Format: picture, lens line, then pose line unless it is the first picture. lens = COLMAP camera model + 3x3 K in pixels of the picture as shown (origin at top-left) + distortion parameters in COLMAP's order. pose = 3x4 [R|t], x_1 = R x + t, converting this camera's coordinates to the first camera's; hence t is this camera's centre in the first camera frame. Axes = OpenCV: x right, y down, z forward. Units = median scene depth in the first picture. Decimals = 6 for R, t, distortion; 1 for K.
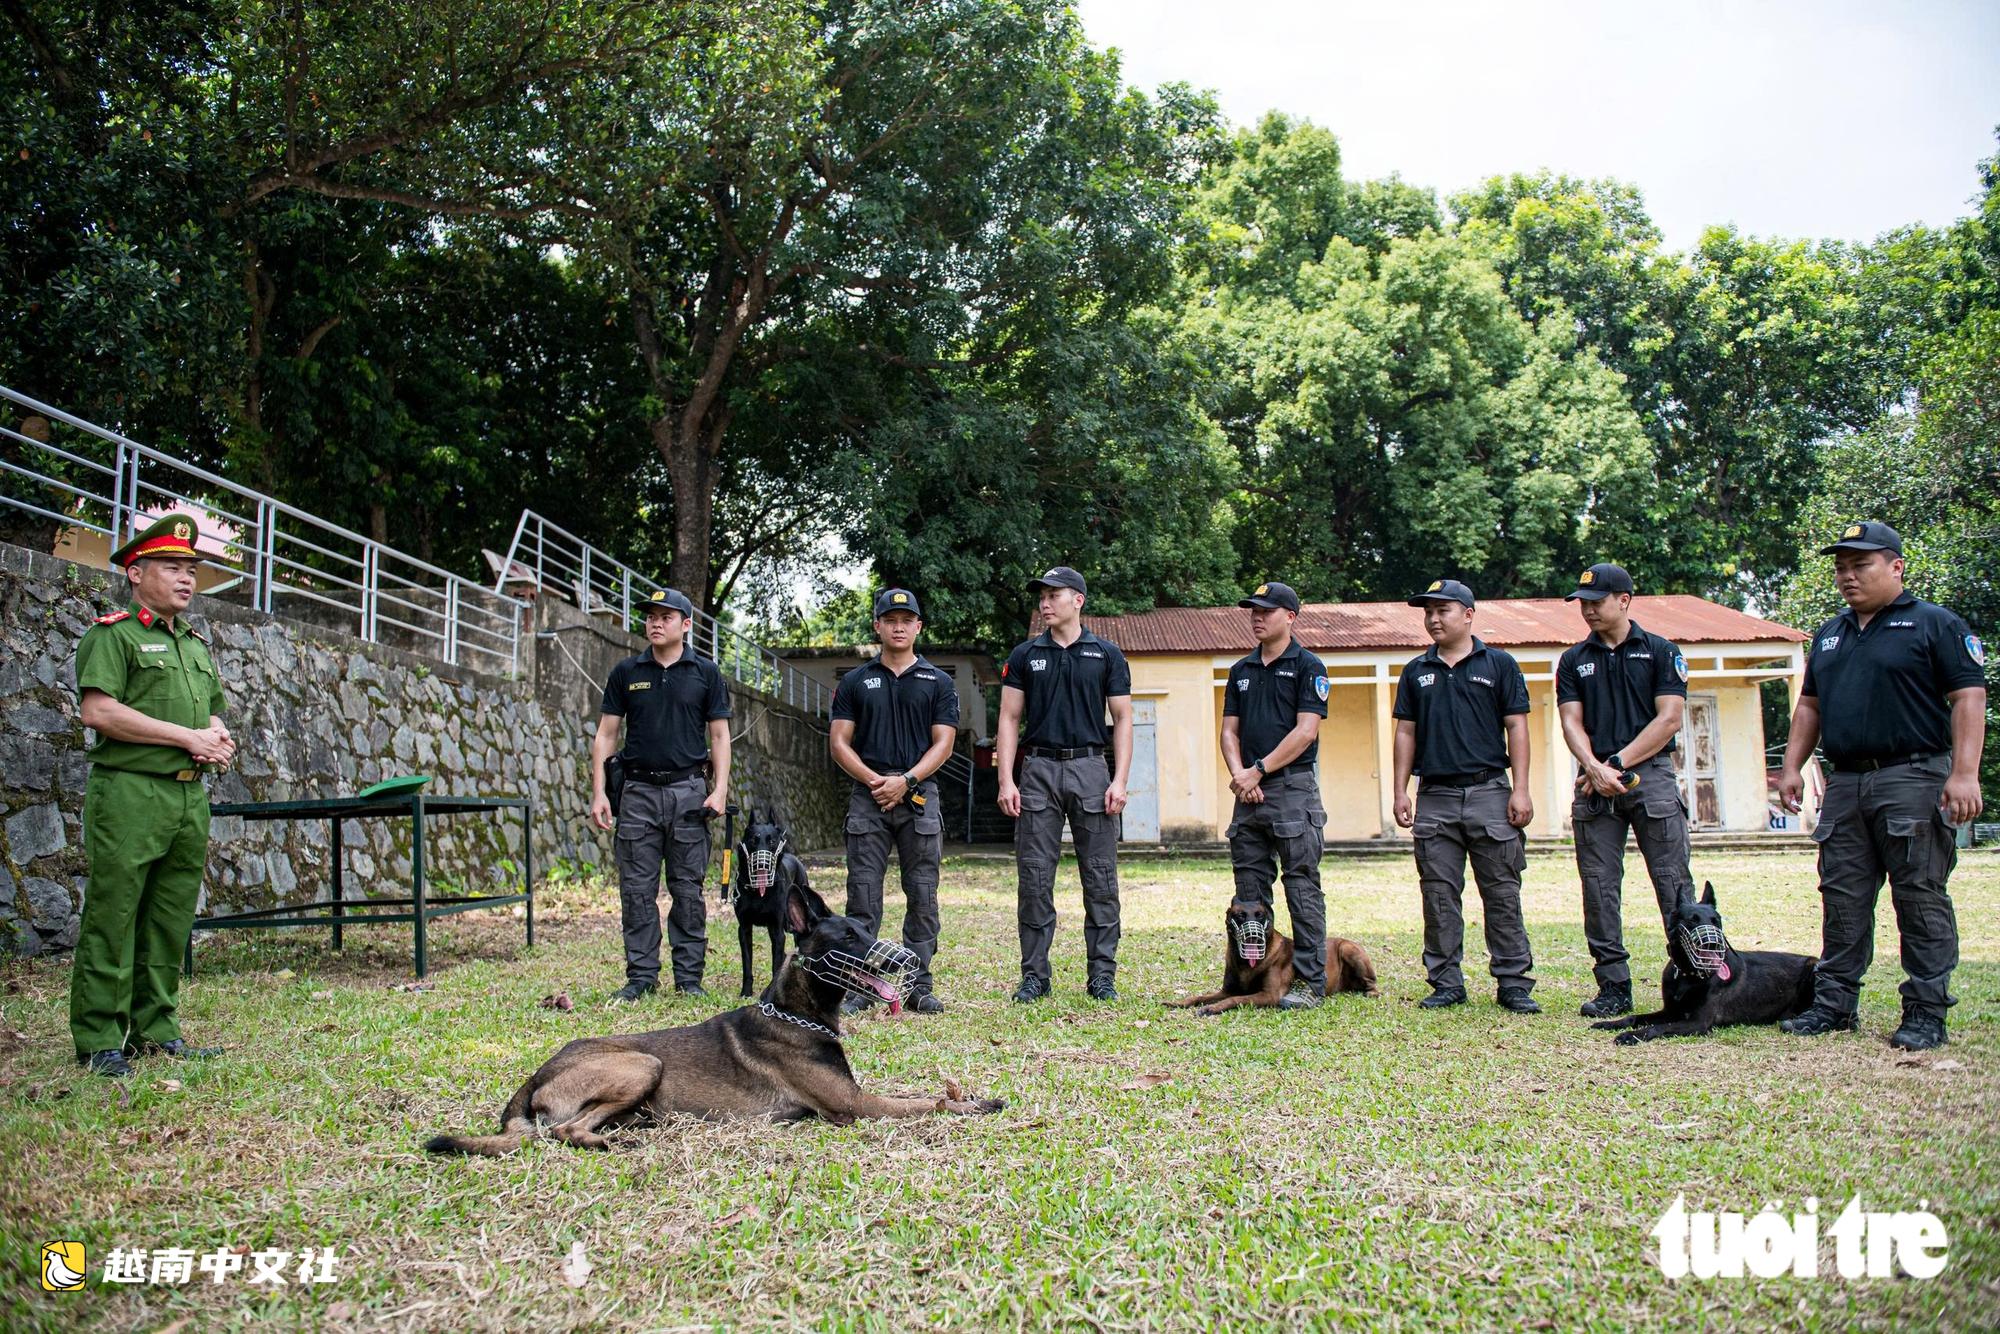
lens RADIAL K [[1357.9, 0, 1000.0], [0, 1357.9, 667.0], [0, 0, 1]] dist [-0.054448, -0.004060]
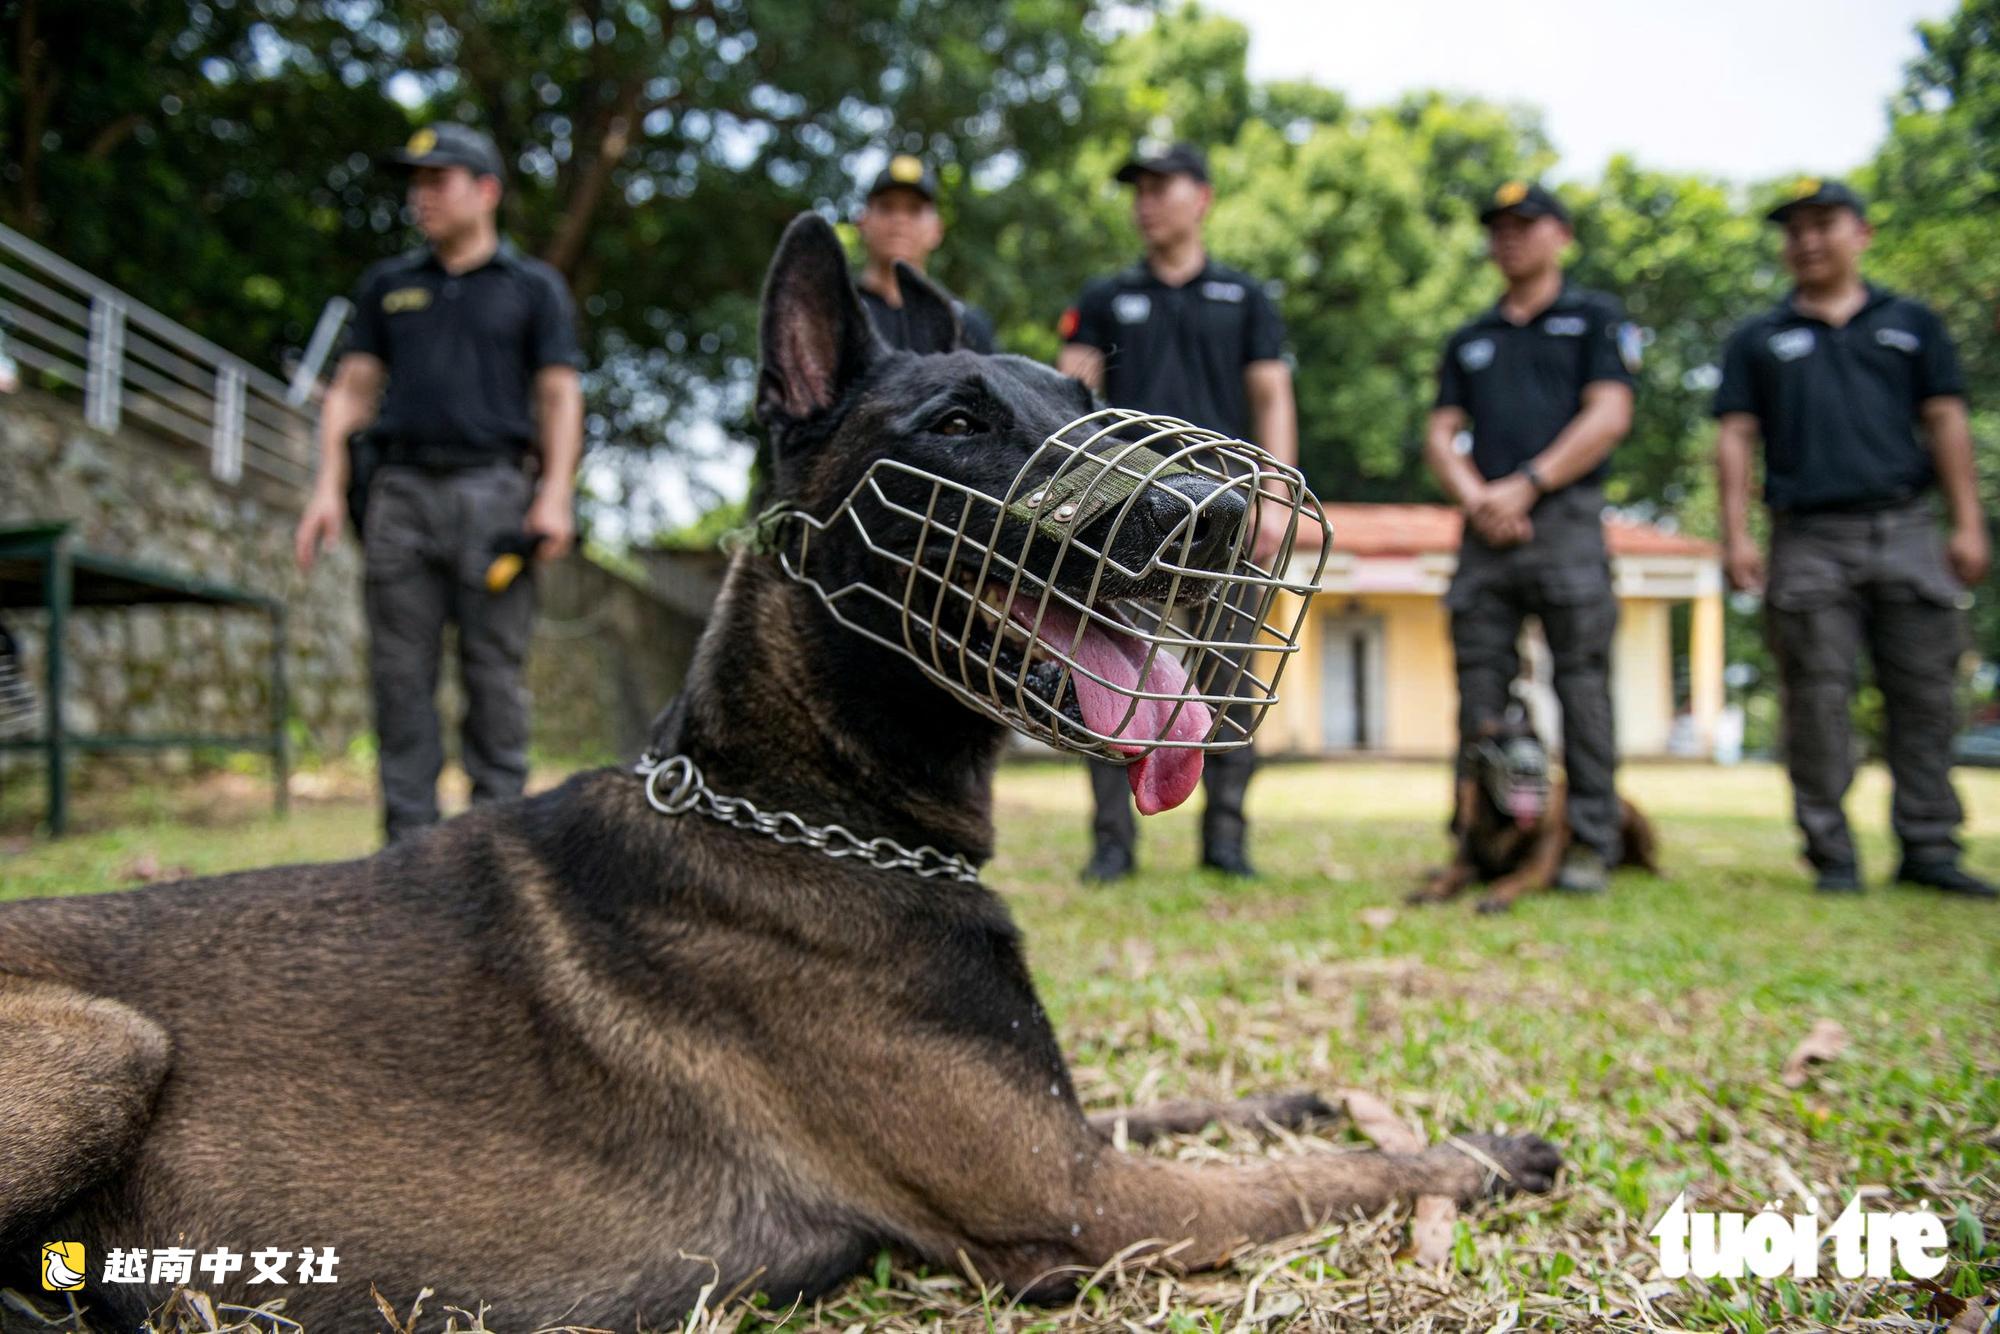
lens RADIAL K [[1357.9, 0, 1000.0], [0, 1357.9, 667.0], [0, 0, 1]] dist [-0.054448, -0.004060]
pose [[0.995059, 0.023089, 0.096567, -0.038674], [-0.028605, 0.998013, 0.056132, 0.059245], [-0.095079, -0.058617, 0.993742, 0.208529]]
